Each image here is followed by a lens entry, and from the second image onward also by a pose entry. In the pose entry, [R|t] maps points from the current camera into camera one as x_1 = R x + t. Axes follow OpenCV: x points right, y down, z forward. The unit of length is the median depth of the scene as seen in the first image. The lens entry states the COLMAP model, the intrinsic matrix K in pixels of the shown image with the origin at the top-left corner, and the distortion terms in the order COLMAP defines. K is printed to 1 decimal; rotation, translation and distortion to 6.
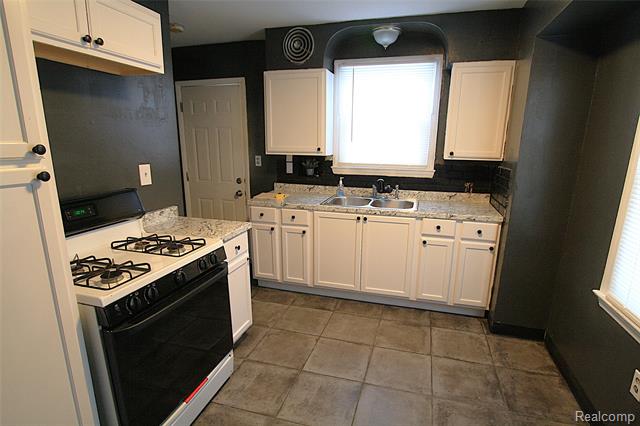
lens RADIAL K [[333.1, 0, 320.4], [0, 333.1, 213.8], [0, 0, 1]] dist [-0.008815, -0.000602]
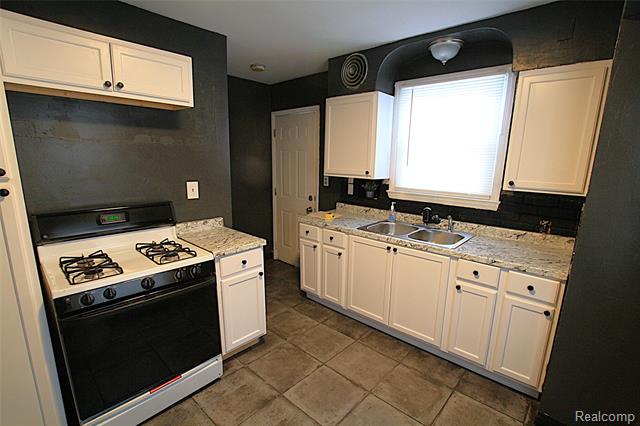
lens RADIAL K [[296.5, 0, 320.2], [0, 296.5, 216.9], [0, 0, 1]] dist [-0.013683, -0.000944]
pose [[0.907612, 0.090851, -0.409861, 0.272148], [-0.102461, 0.994716, -0.006401, -0.048332], [0.407114, 0.047805, 0.912125, 0.163109]]
